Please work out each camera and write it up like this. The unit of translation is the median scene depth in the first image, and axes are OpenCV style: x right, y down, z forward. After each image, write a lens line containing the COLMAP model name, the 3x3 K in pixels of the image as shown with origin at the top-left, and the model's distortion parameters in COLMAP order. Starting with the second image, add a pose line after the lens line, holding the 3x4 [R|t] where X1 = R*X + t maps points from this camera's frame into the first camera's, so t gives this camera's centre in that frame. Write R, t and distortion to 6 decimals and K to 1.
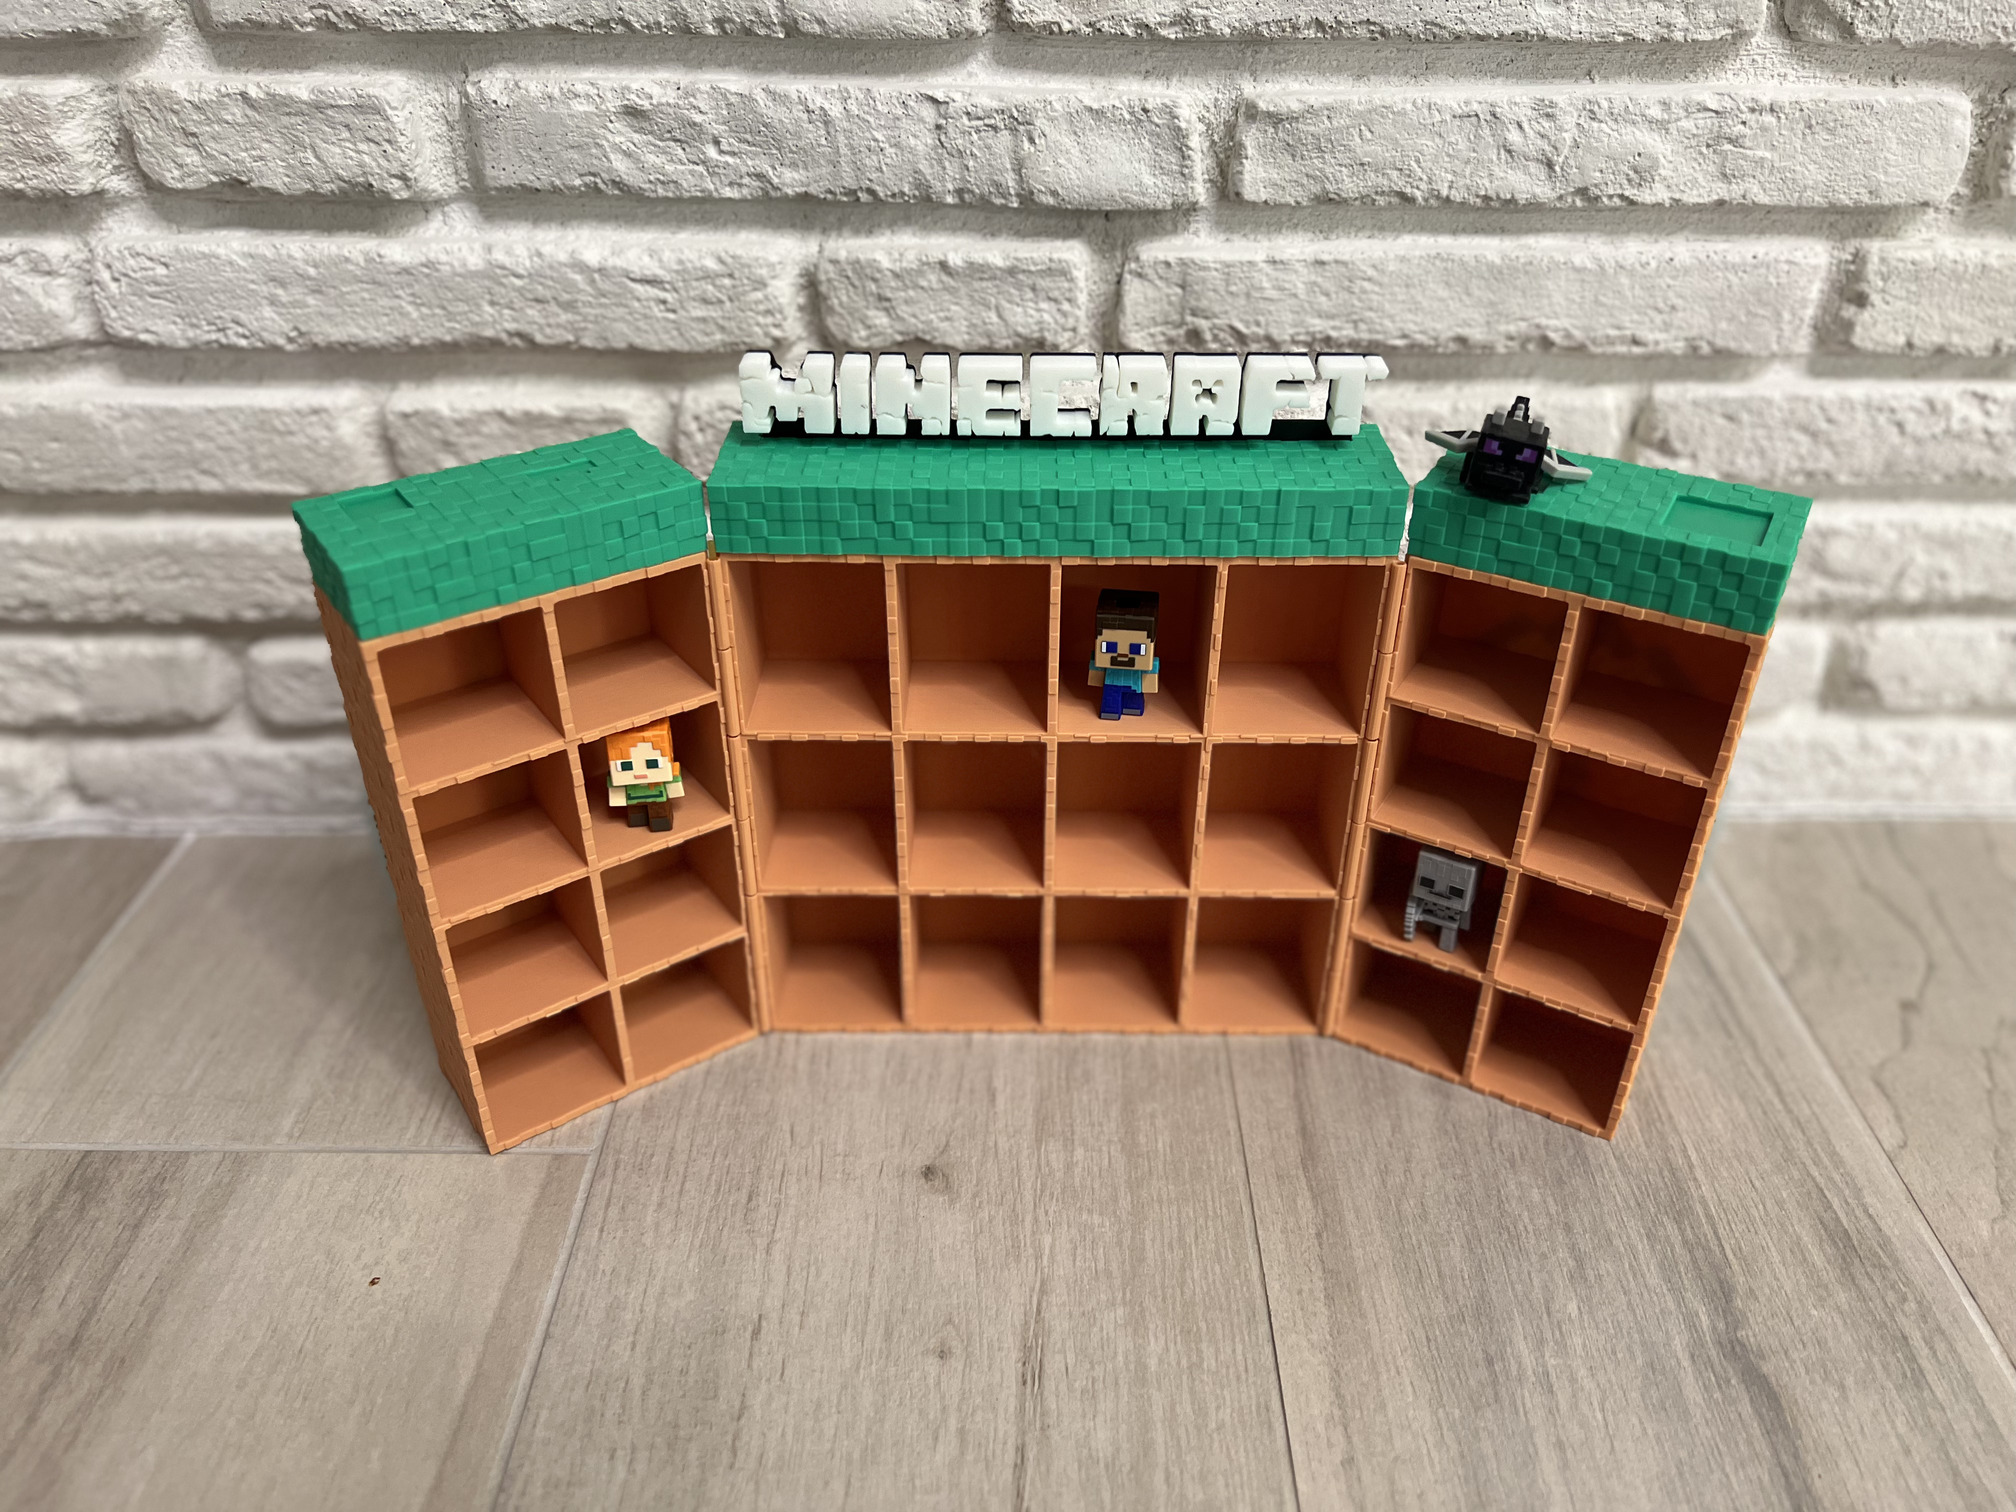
lens RADIAL K [[1576.6, 0, 1019.4], [0, 1576.6, 762.1], [0, 0, 1]] dist [0.042341, -0.069470]
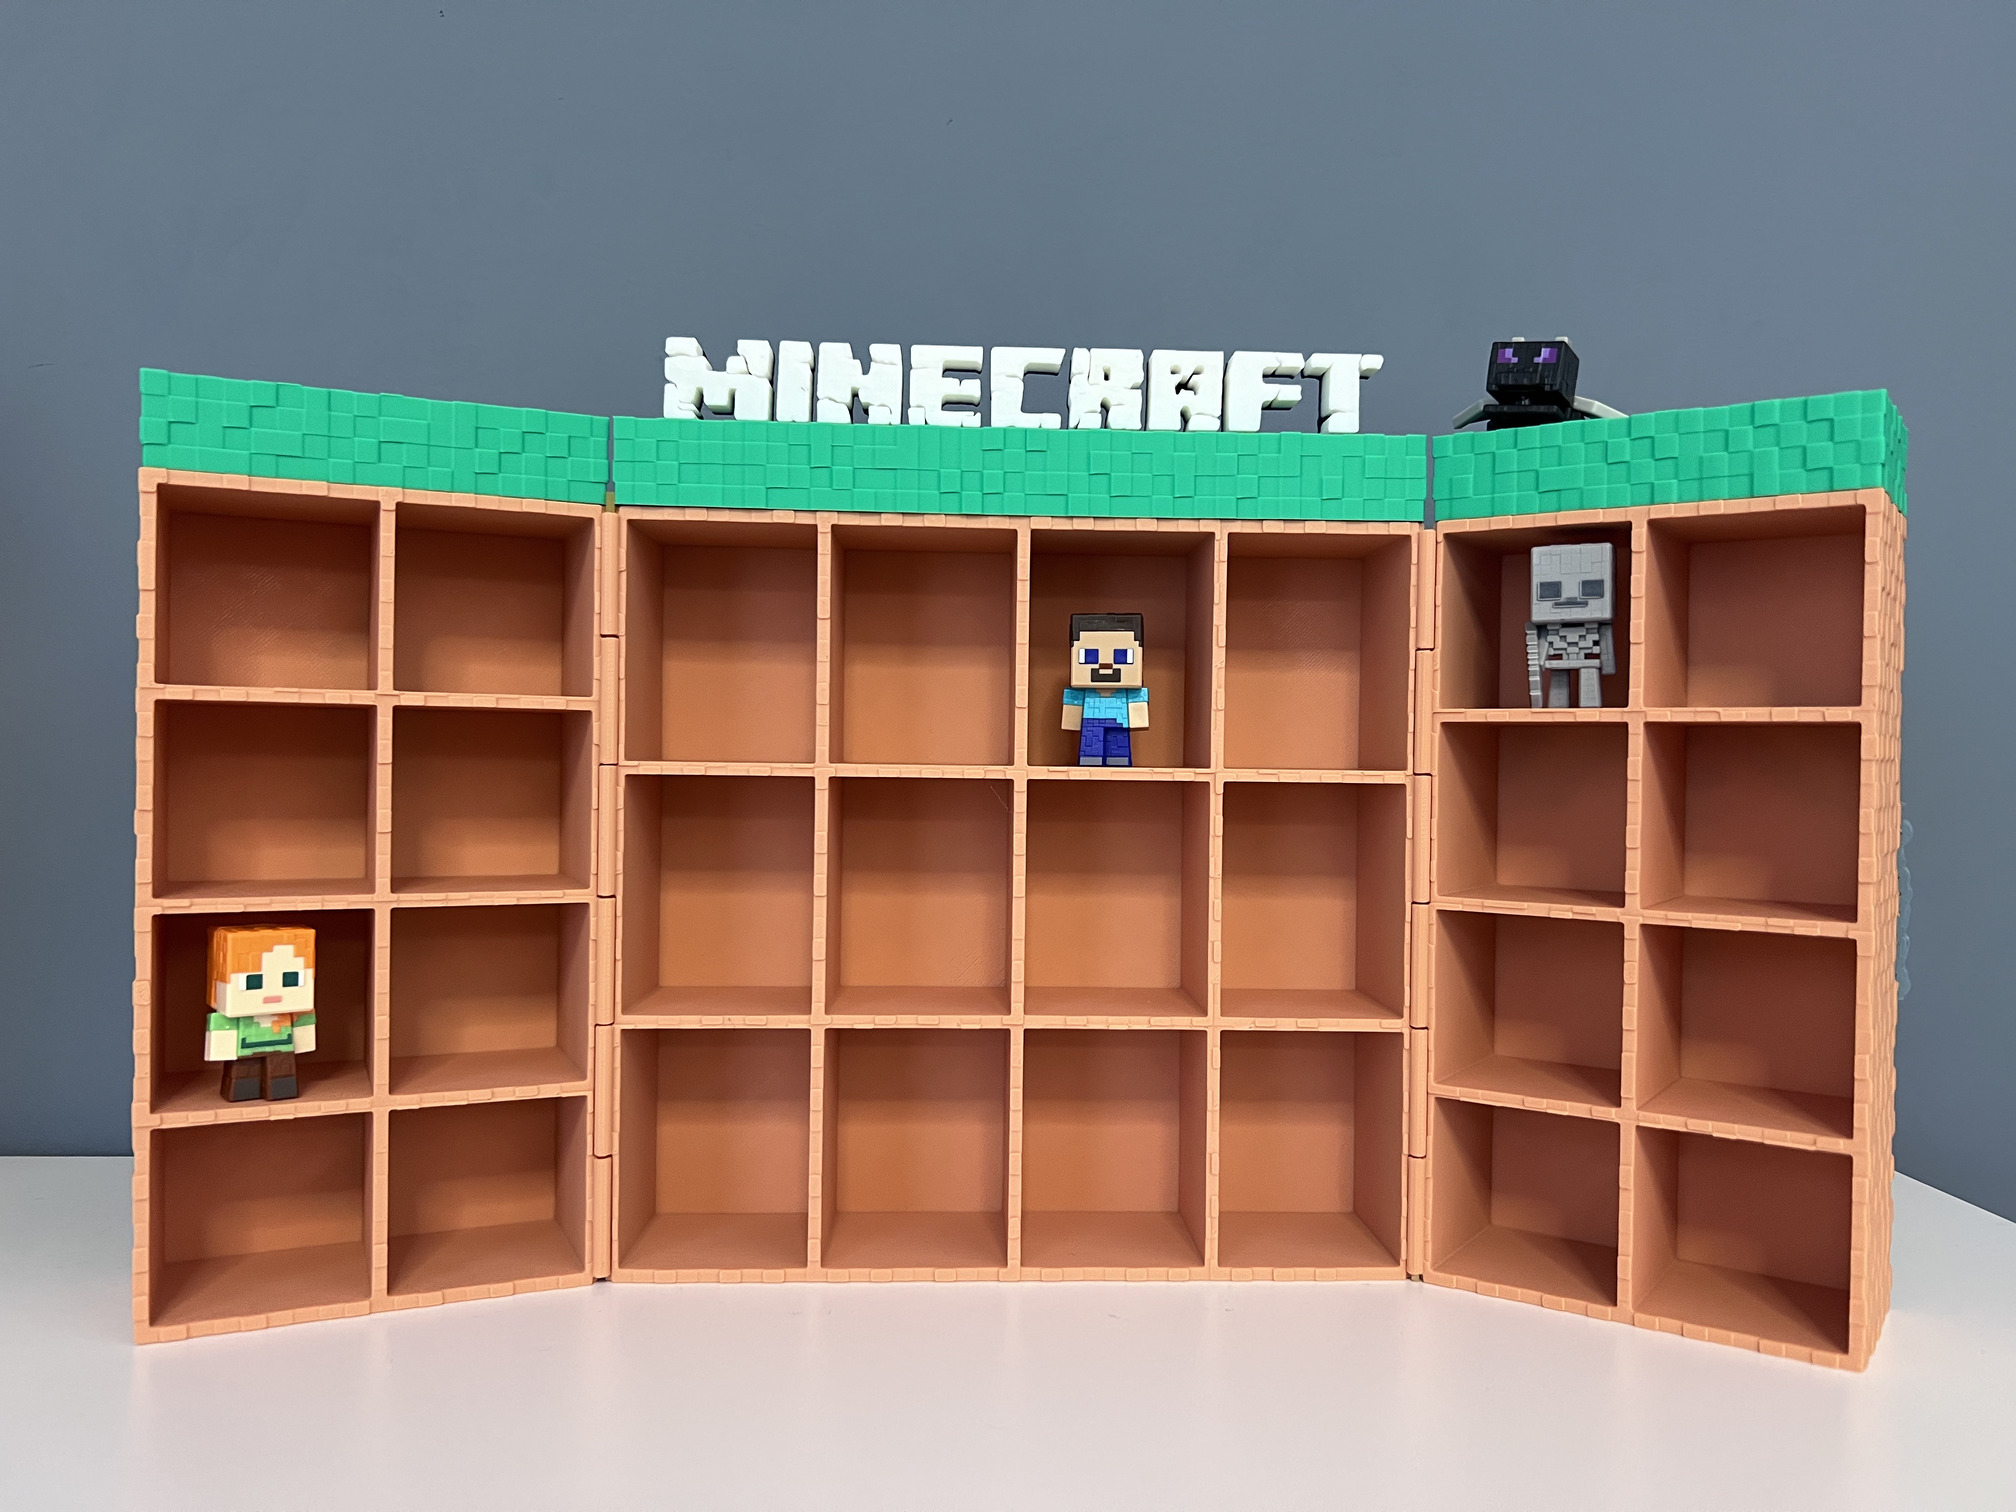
lens RADIAL K [[1576.6, 0, 1040.4], [0, 1576.6, 756.8], [0, 0, 1]] dist [0.042341, -0.069470]
pose [[0.998781, 0.005298, 0.049084, -0.007466], [0.022474, 0.836443, -0.547592, 0.403768], [-0.043957, 0.548028, 0.835304, 0.335748]]
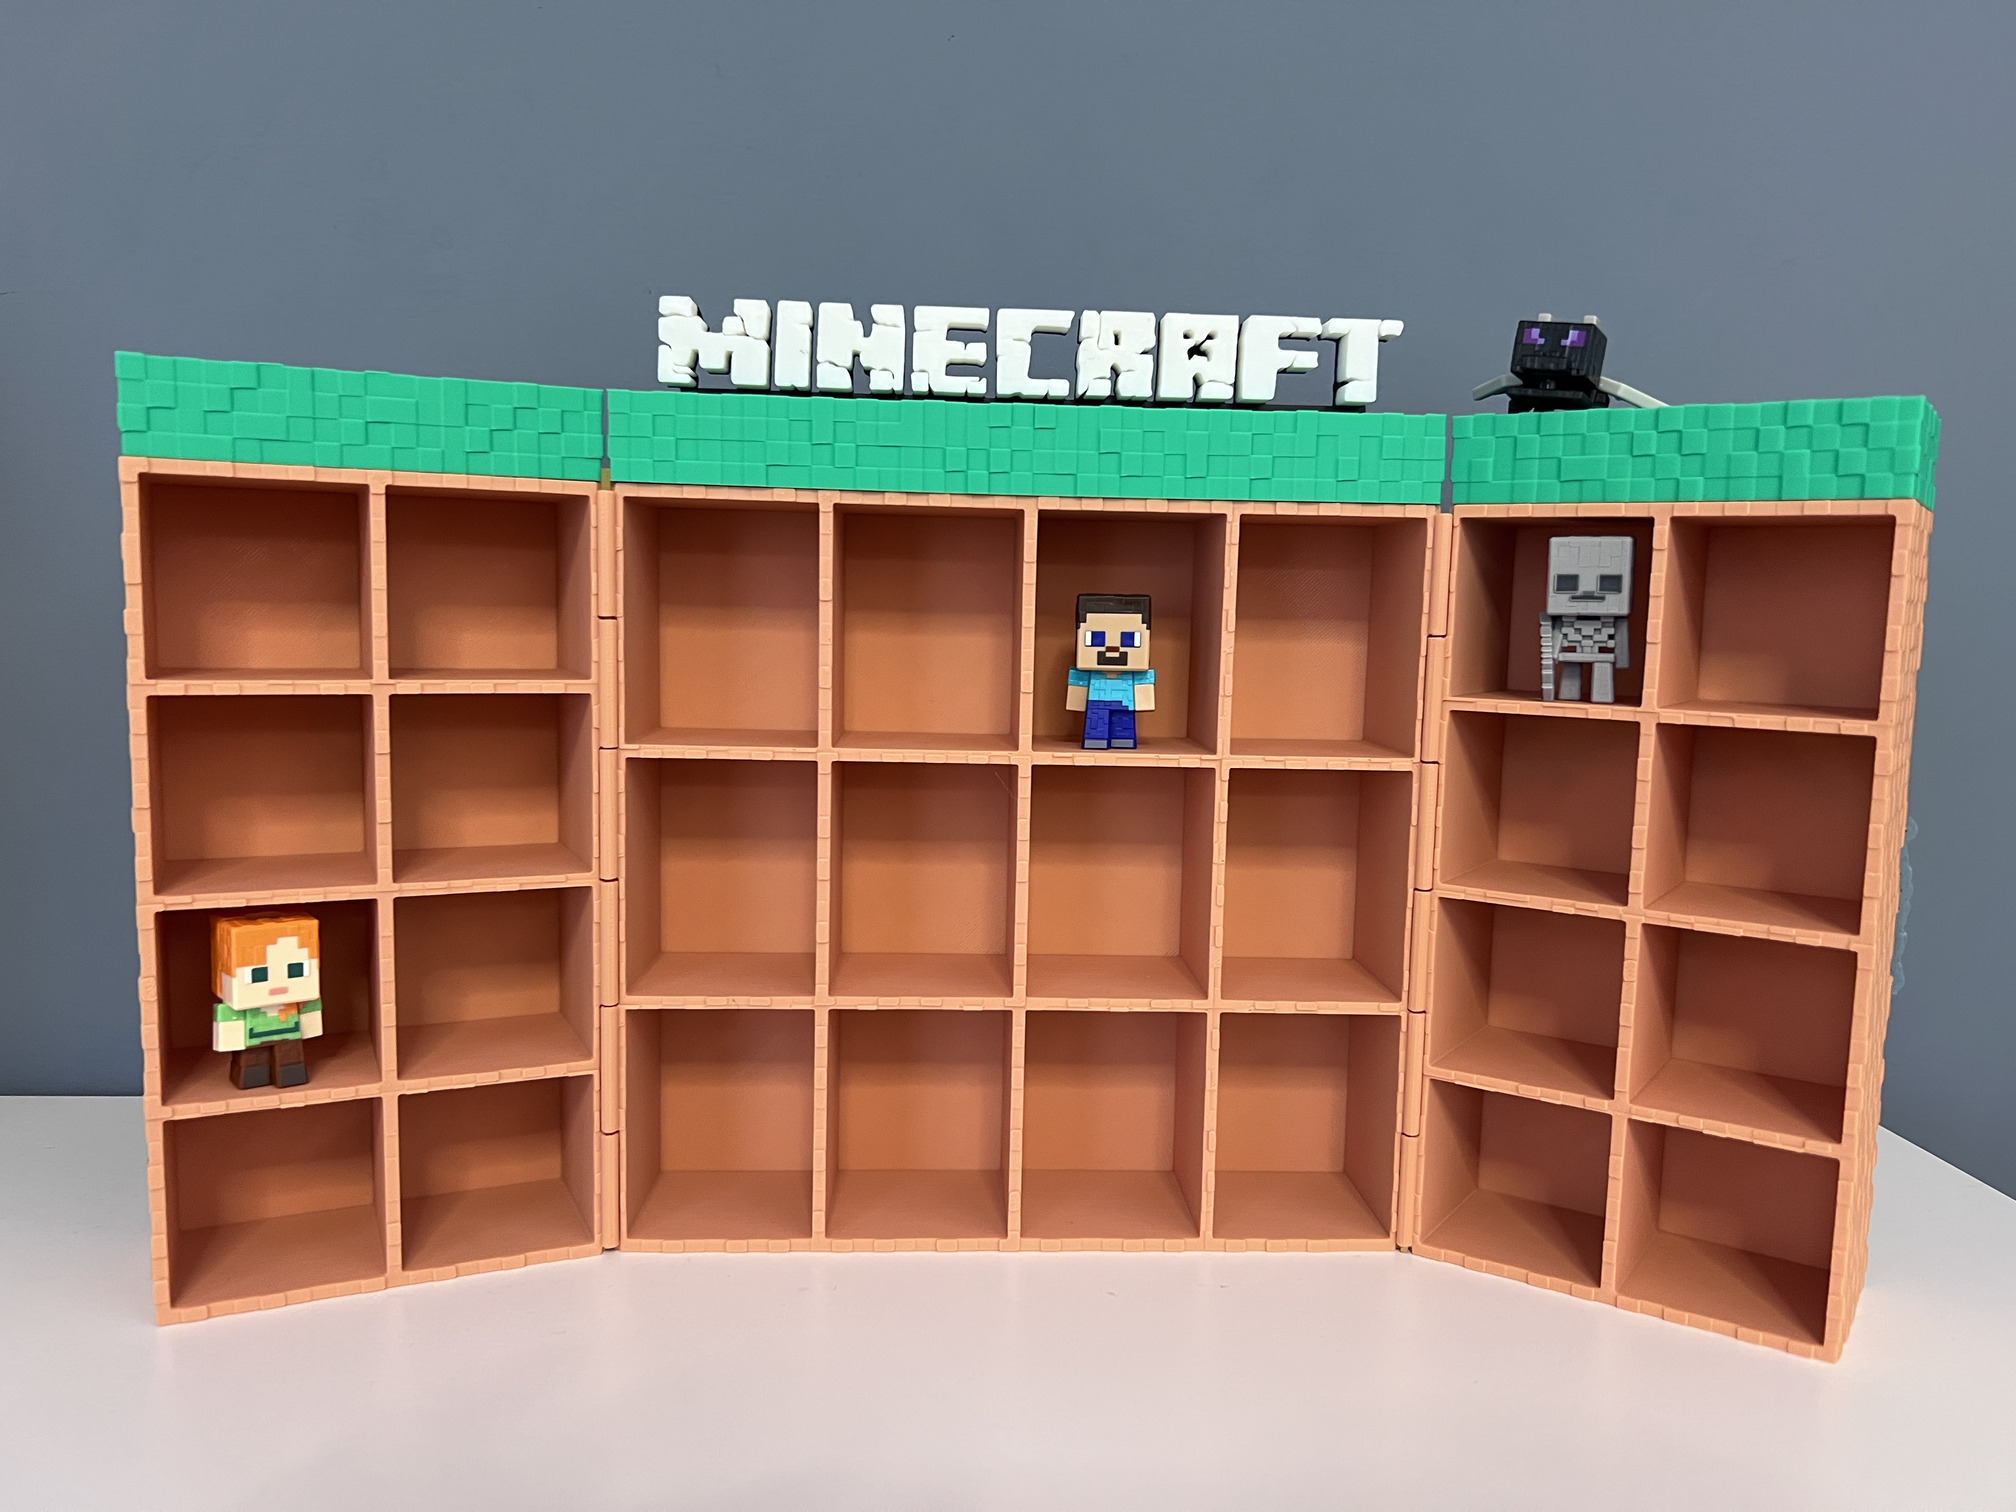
lens RADIAL K [[1576.6, 0, 1035.4], [0, 1576.6, 762.5], [0, 0, 1]] dist [0.042341, -0.069470]
pose [[0.998302, 0.009794, 0.057417, -0.018191], [0.017505, 0.889743, -0.456126, 0.337858], [-0.055554, 0.456357, 0.888061, 0.306395]]
